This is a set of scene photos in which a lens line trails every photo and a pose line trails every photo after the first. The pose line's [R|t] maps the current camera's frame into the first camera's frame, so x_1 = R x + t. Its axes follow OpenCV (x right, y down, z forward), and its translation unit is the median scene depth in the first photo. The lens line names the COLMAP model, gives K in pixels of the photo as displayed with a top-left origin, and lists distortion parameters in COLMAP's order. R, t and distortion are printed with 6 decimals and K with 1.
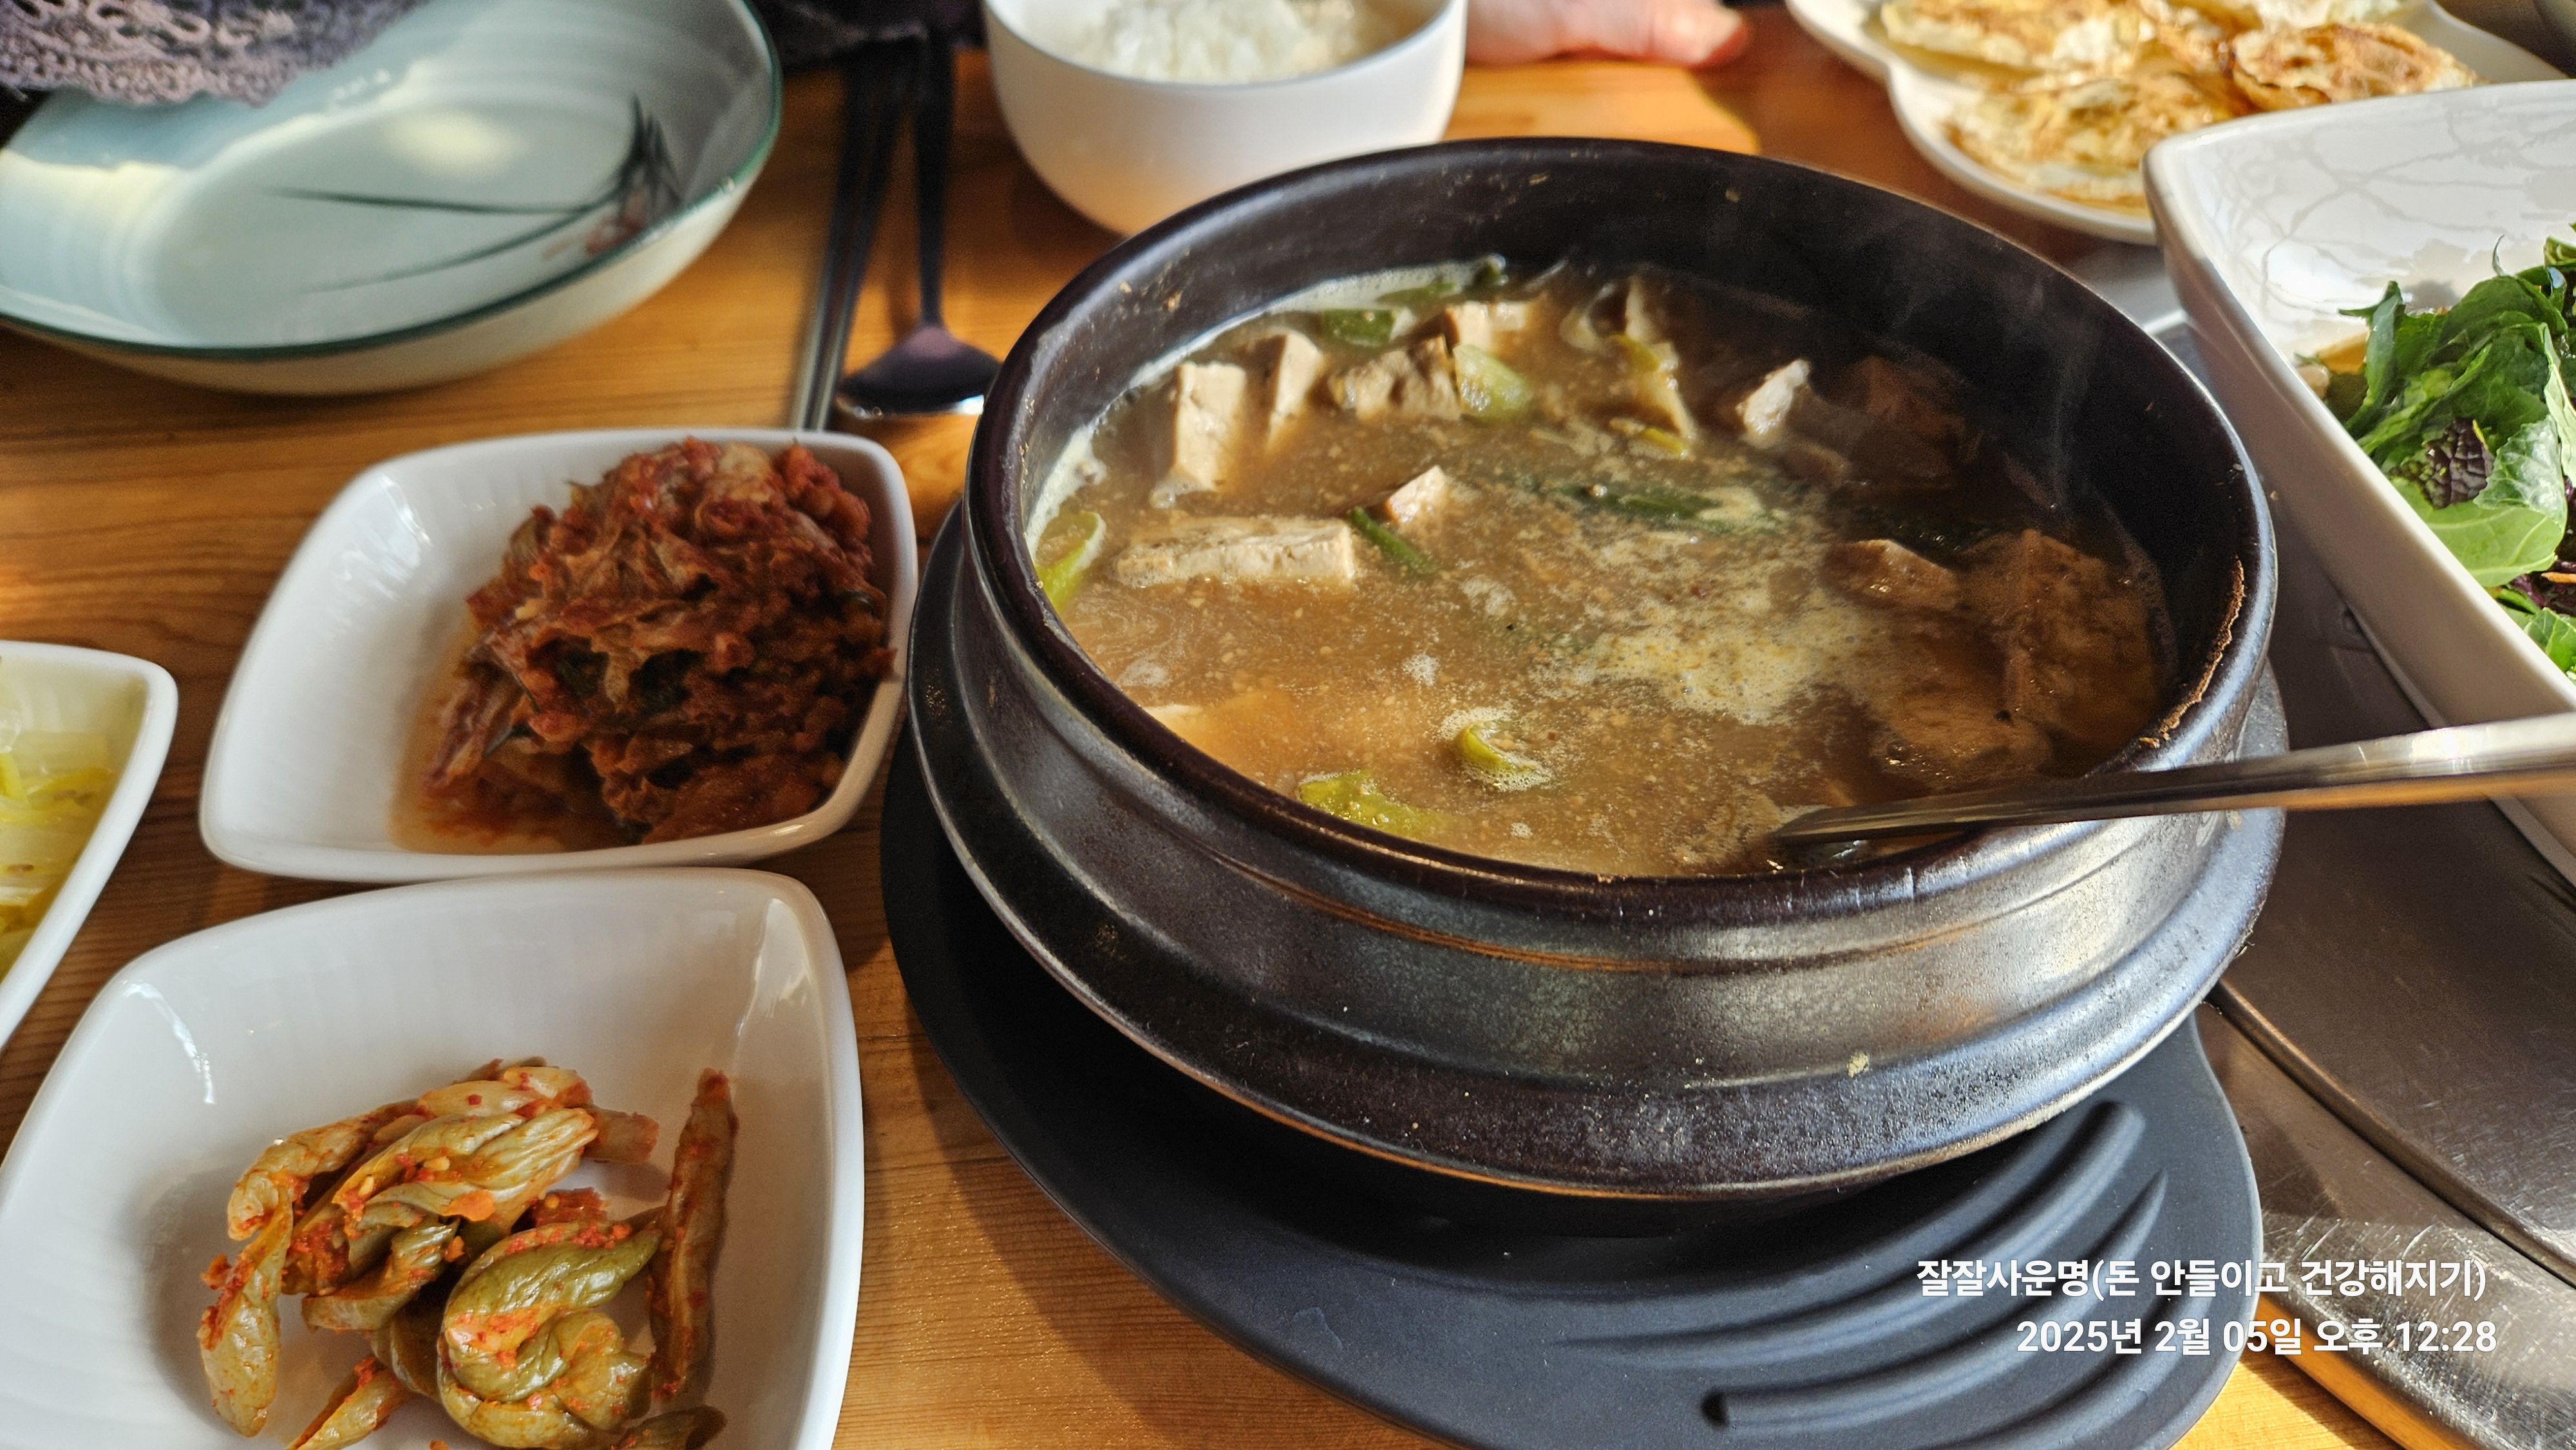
lens RADIAL K [[1868.7, 0, 1263.5], [0, 1868.7, 722.7], [0, 0, 1]] dist [0.011306, -0.003683]
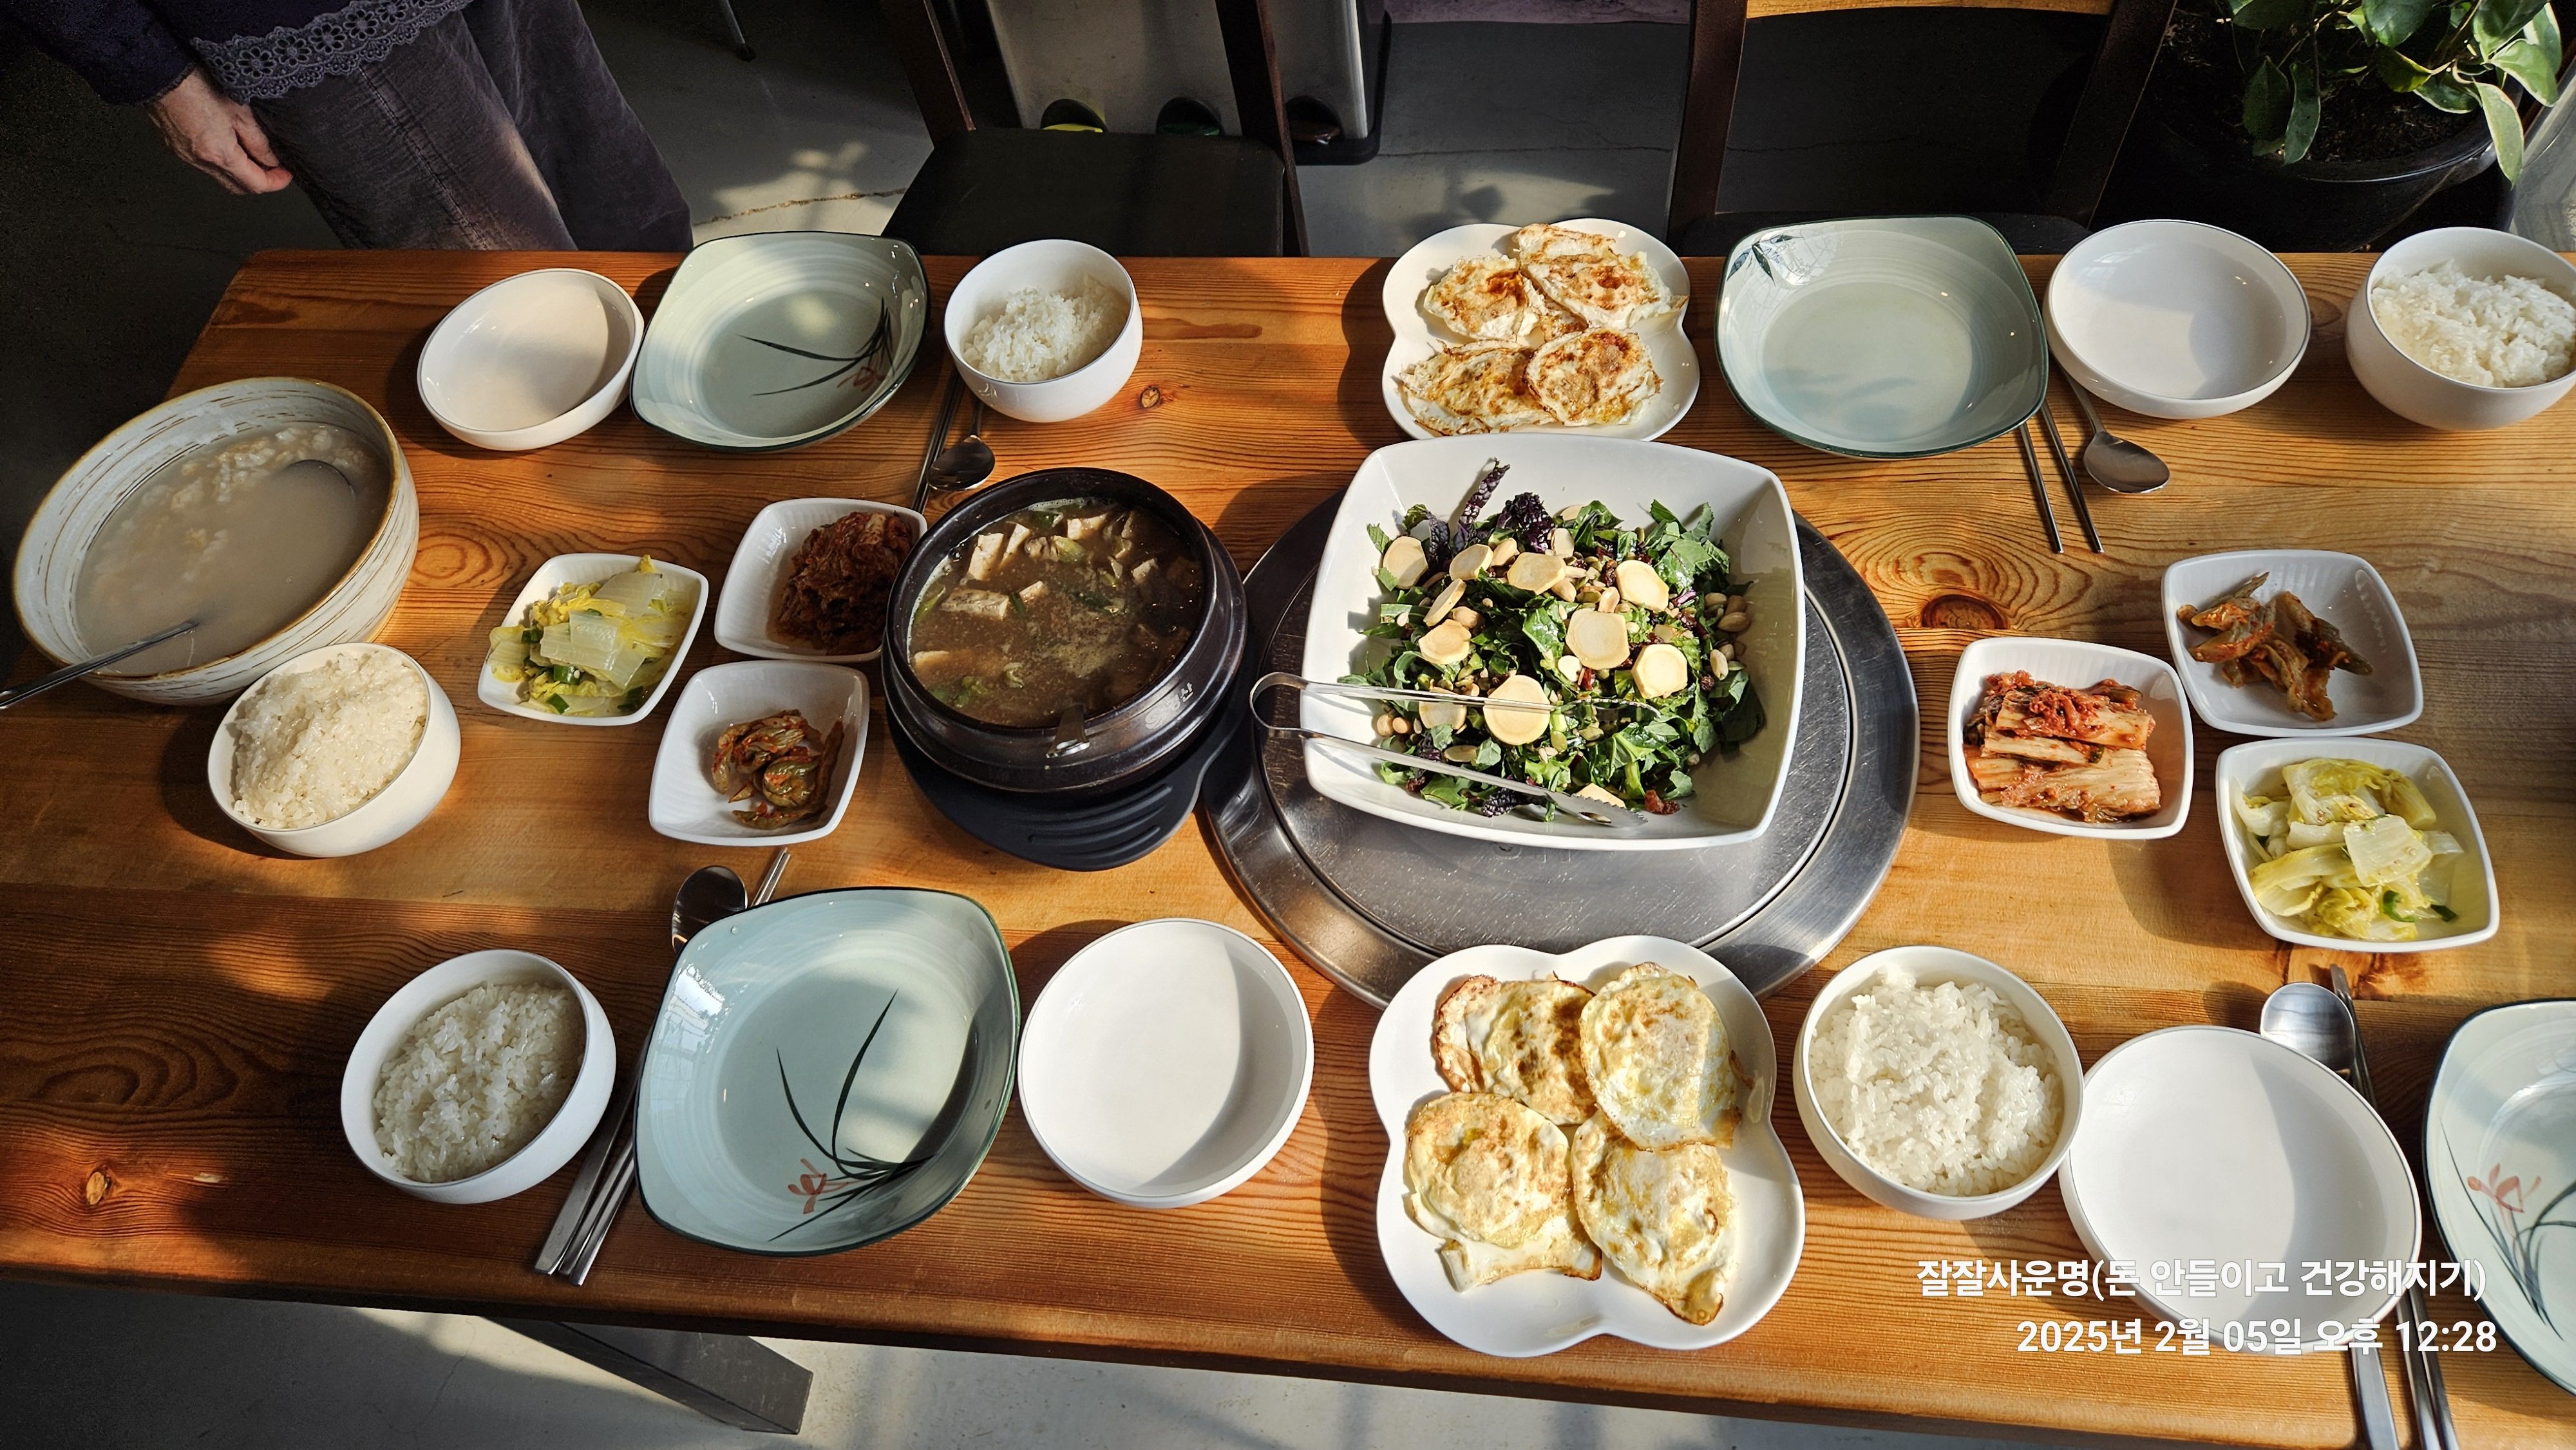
lens RADIAL K [[1868.7, 0, 1309.7], [0, 1868.7, 718.9], [0, 0, 1]] dist [0.011306, -0.003683]
pose [[0.971476, 0.140832, -0.190791, 1.276018], [-0.091867, 0.965234, 0.244711, -0.783359], [0.218621, -0.220203, 0.950639, -2.244459]]
